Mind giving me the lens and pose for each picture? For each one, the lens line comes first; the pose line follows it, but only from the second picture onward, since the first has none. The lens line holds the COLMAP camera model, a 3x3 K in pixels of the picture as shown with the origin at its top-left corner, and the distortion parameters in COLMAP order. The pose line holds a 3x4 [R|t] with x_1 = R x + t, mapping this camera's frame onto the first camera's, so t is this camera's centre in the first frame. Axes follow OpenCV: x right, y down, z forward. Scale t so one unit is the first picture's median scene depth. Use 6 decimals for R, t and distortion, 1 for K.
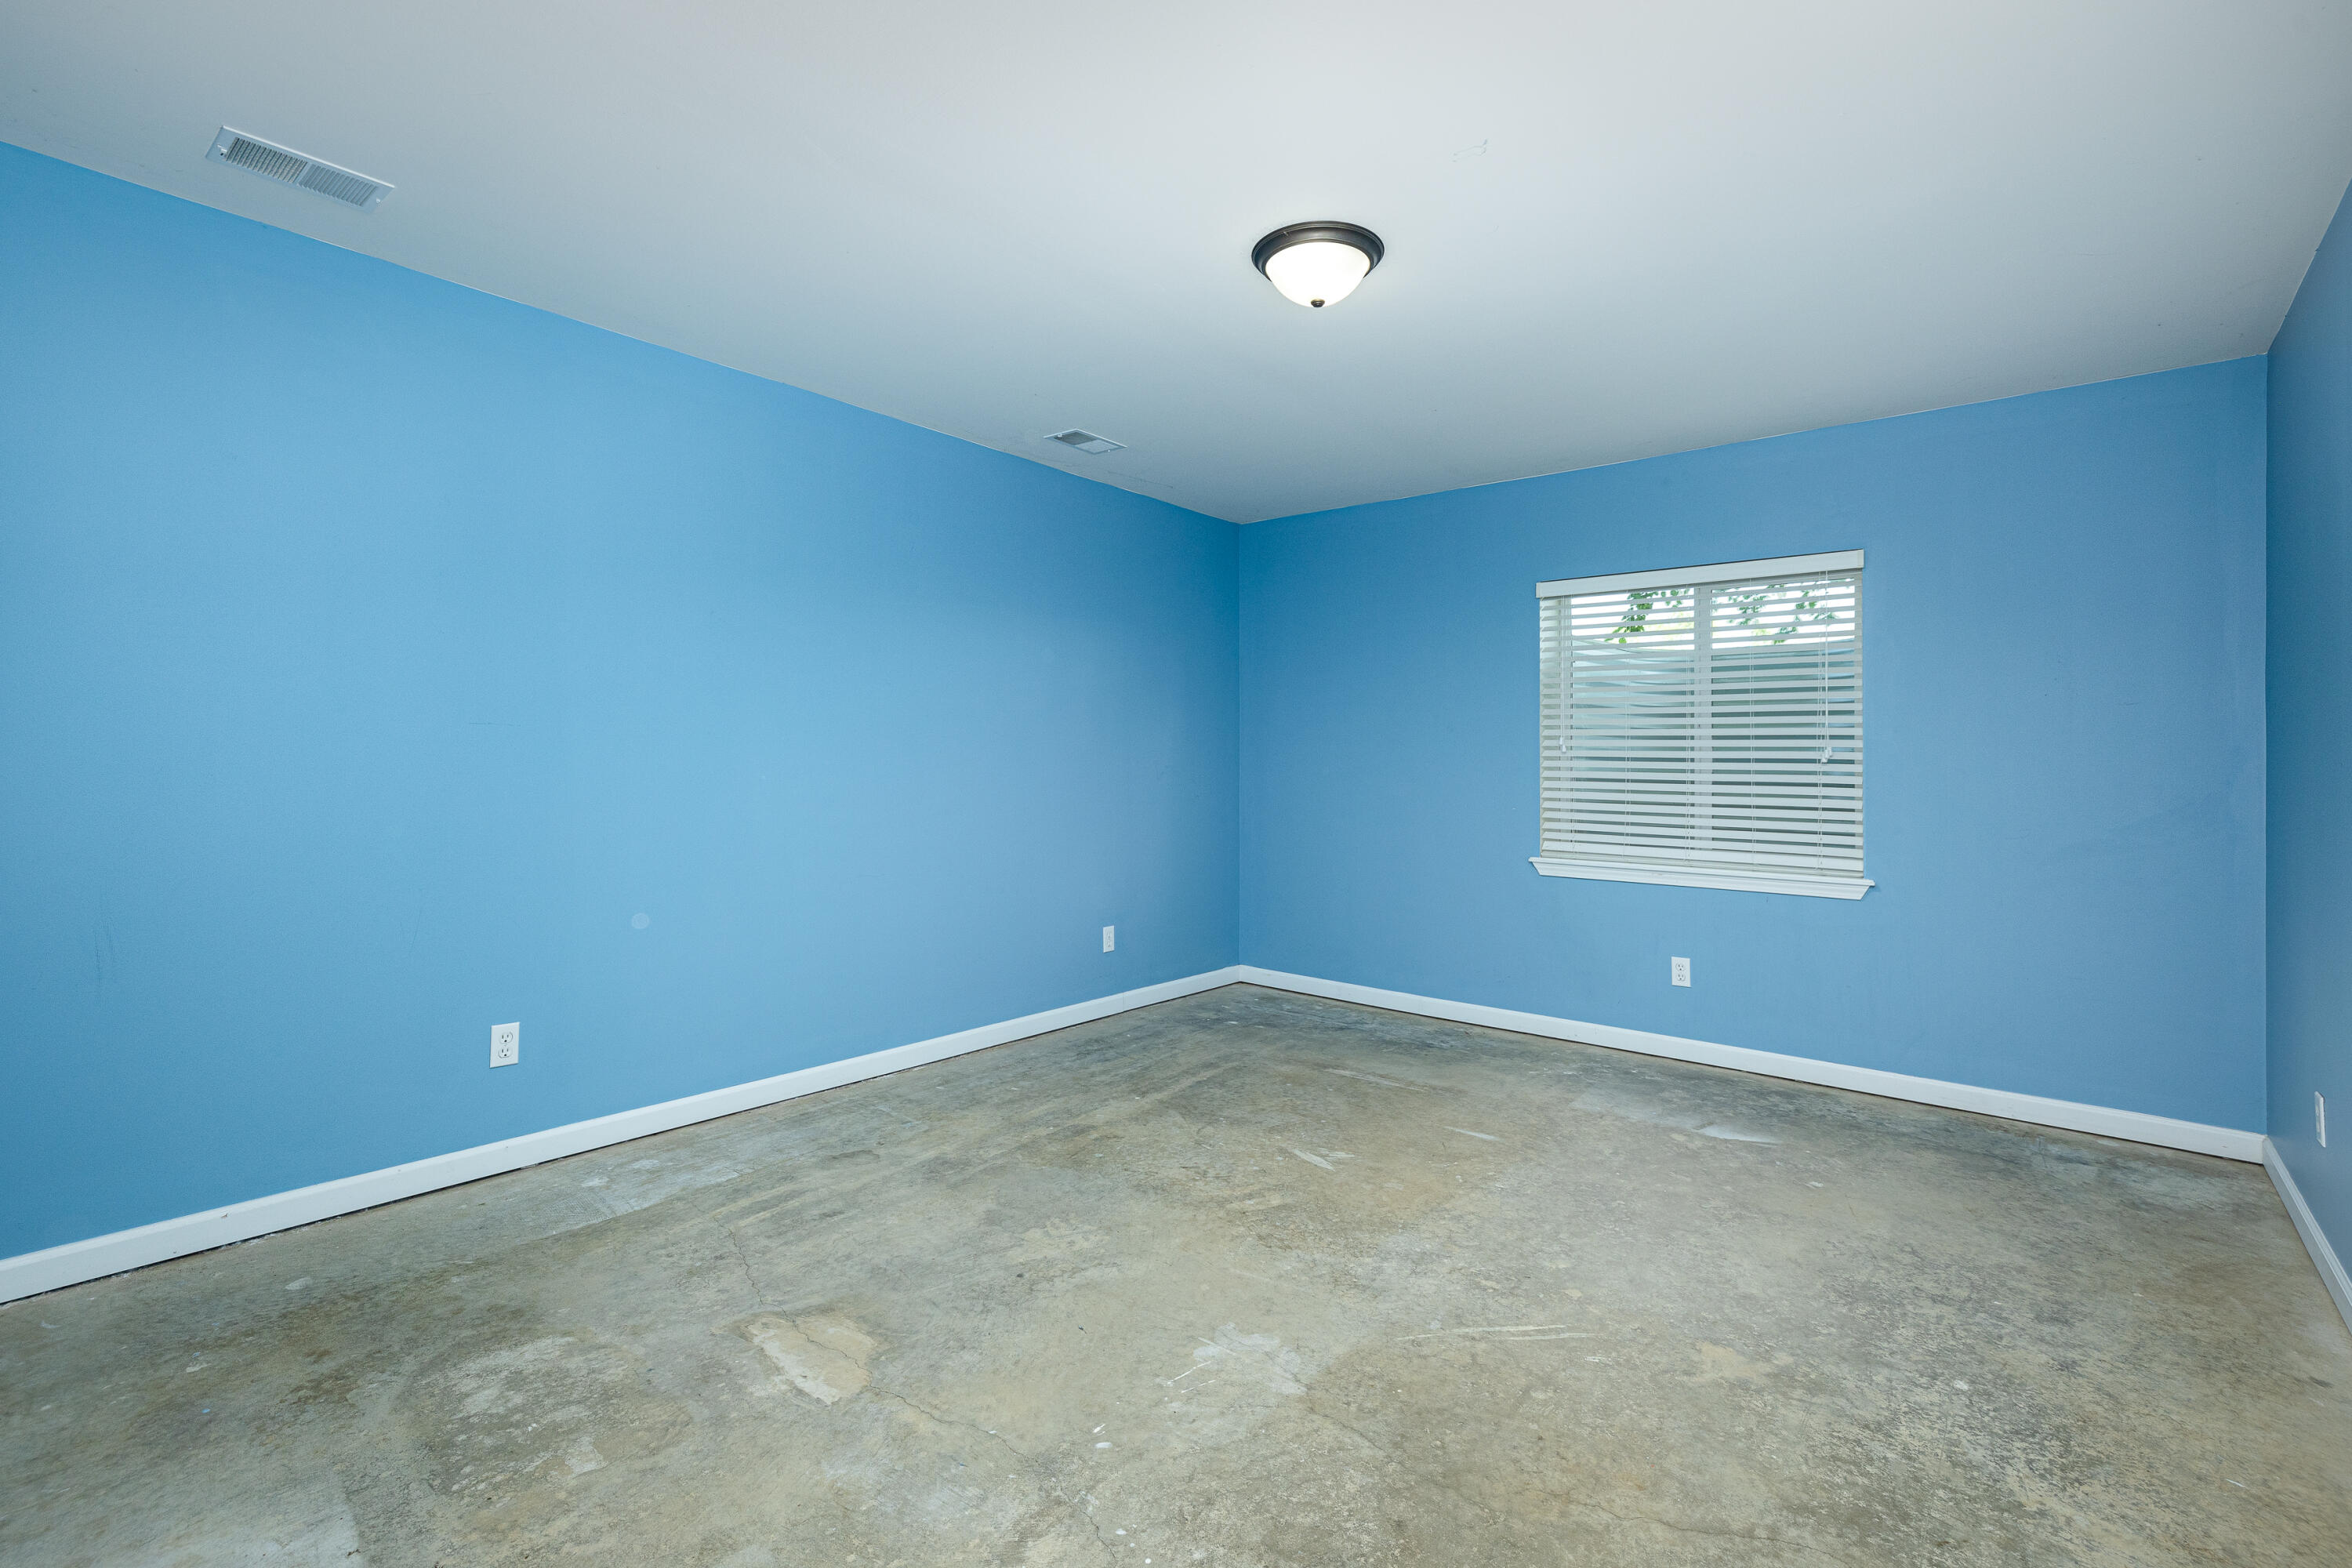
lens RADIAL K [[1007.8, 0, 1181.5], [0, 1007.8, 778.9], [0, 0, 1]] dist [0.001698, 0.000148]
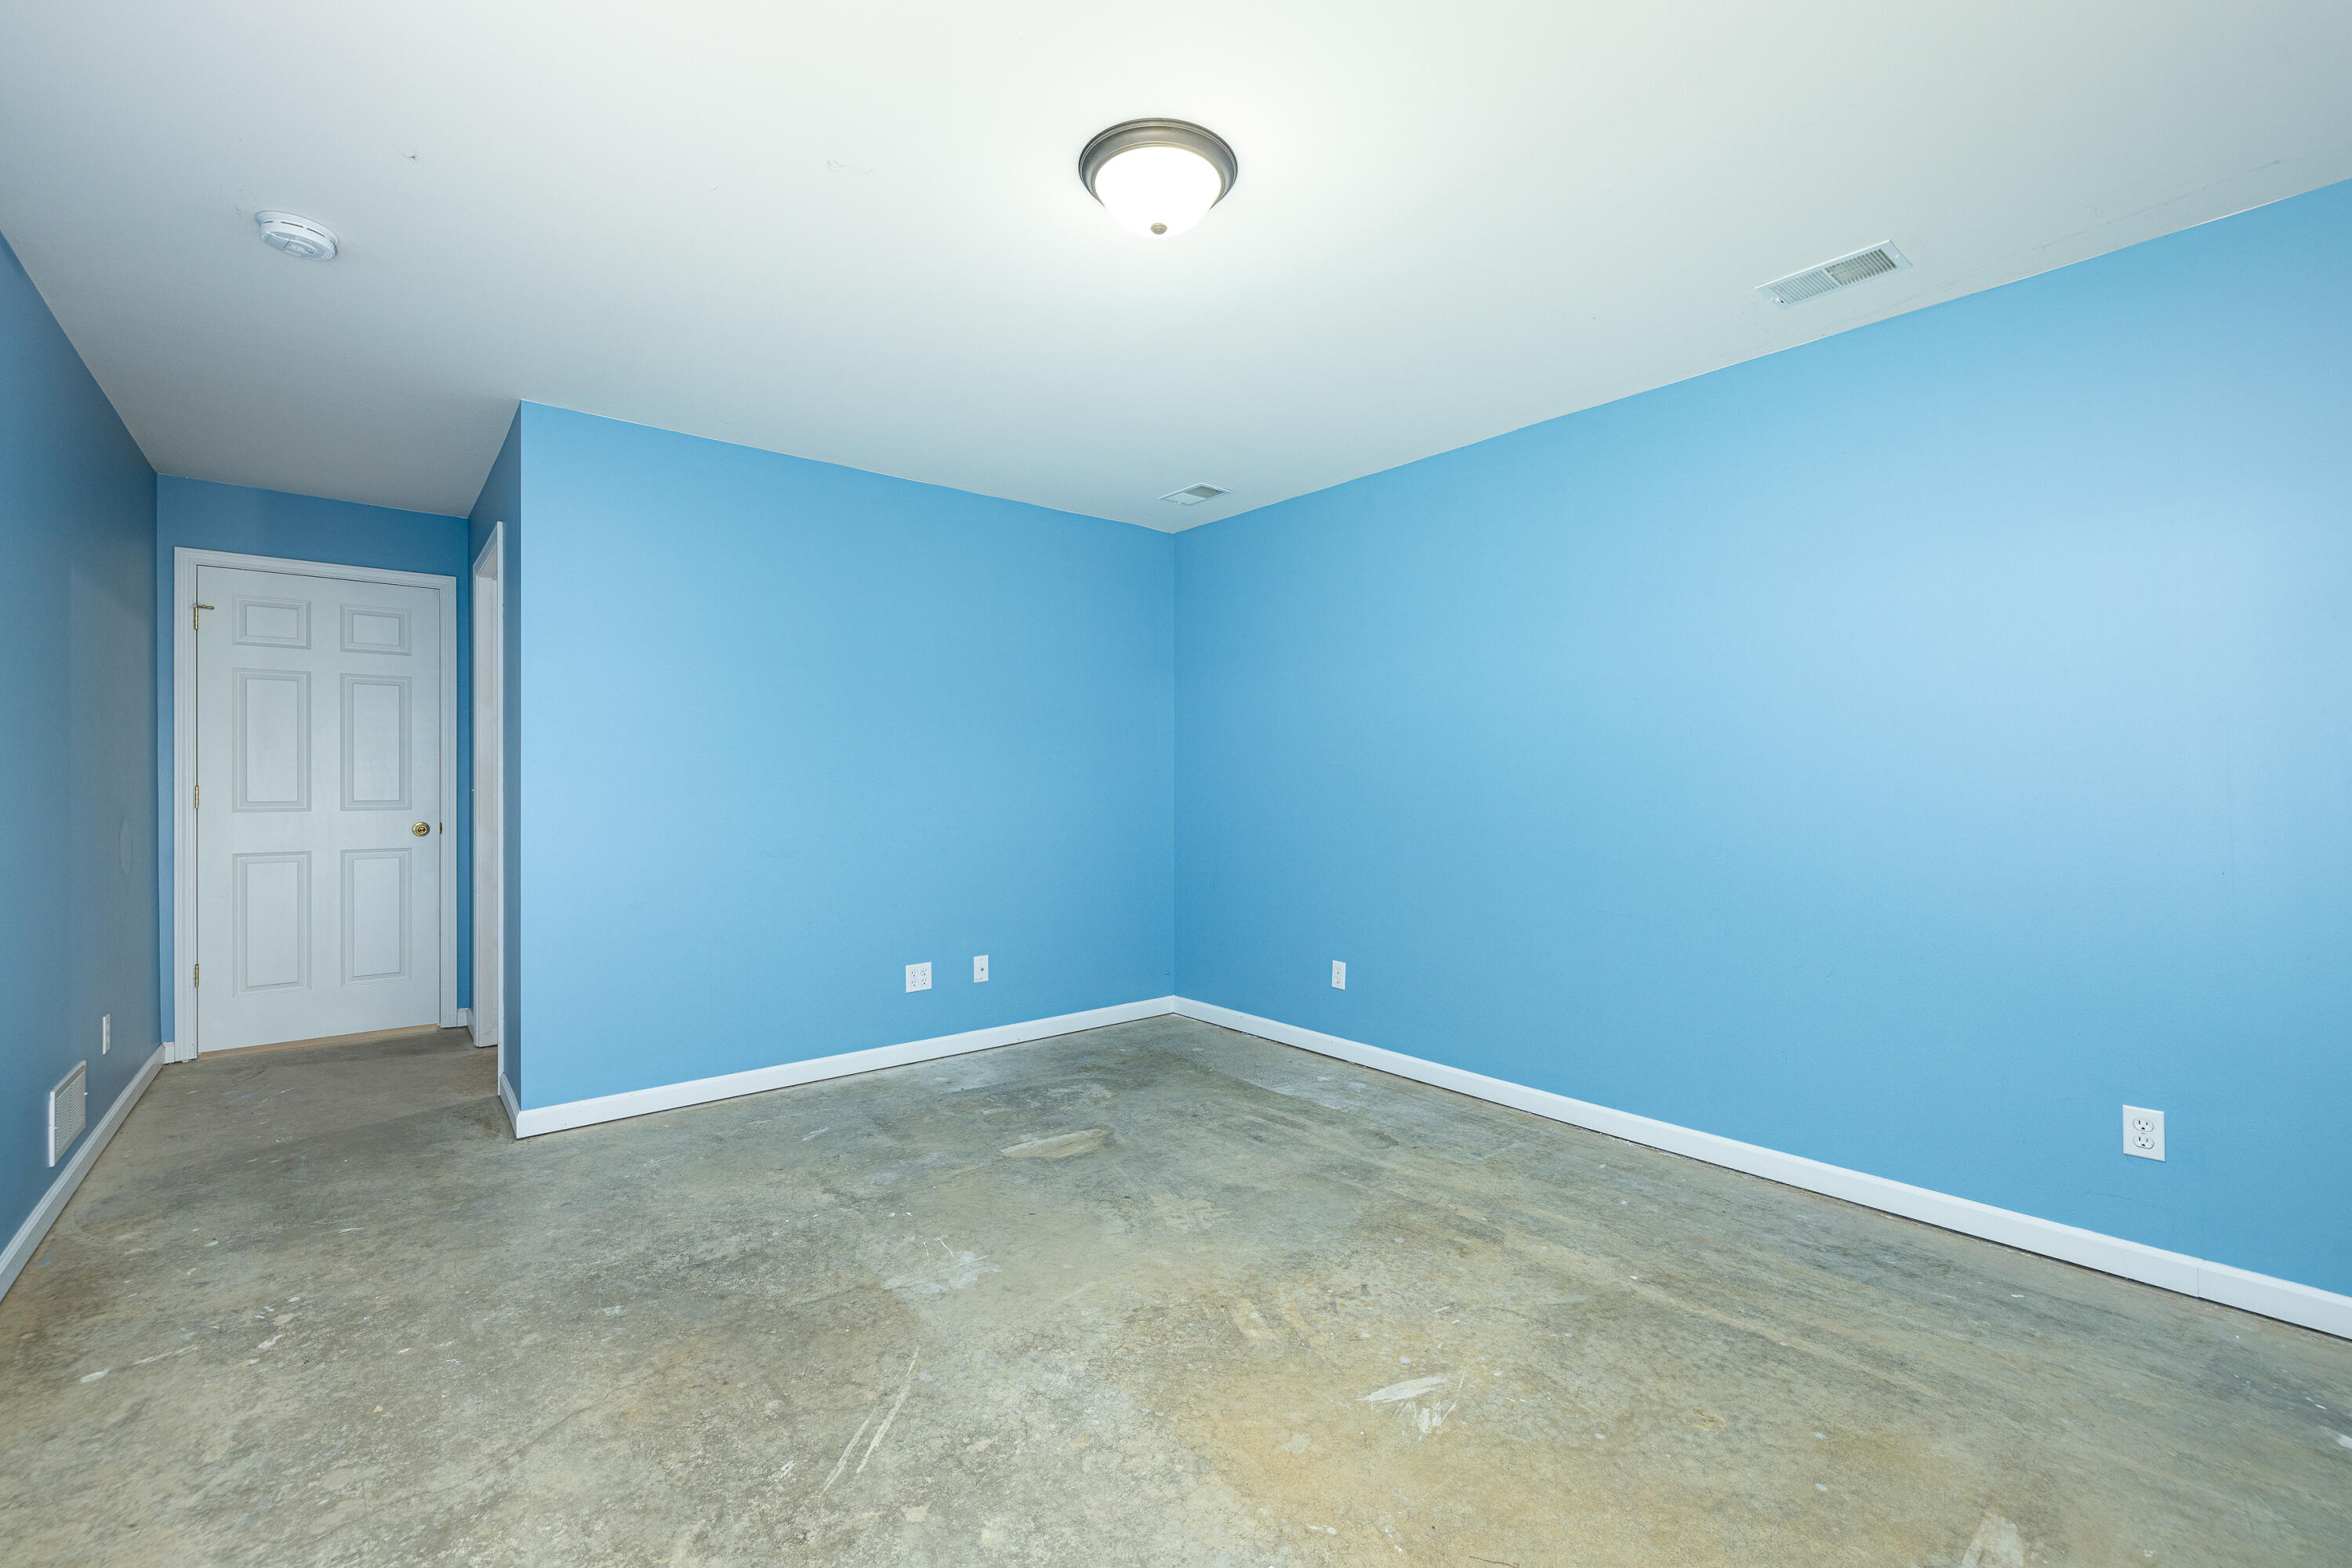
lens RADIAL K [[1007.8, 0, 1181.5], [0, 1007.8, 786.1], [0, 0, 1]] dist [0.001698, 0.000148]
pose [[-0.167416, -0.008568, -0.985849, 0.920346], [-0.018518, 0.999813, -0.005545, 0.003522], [0.985712, 0.017327, -0.167543, 1.126601]]
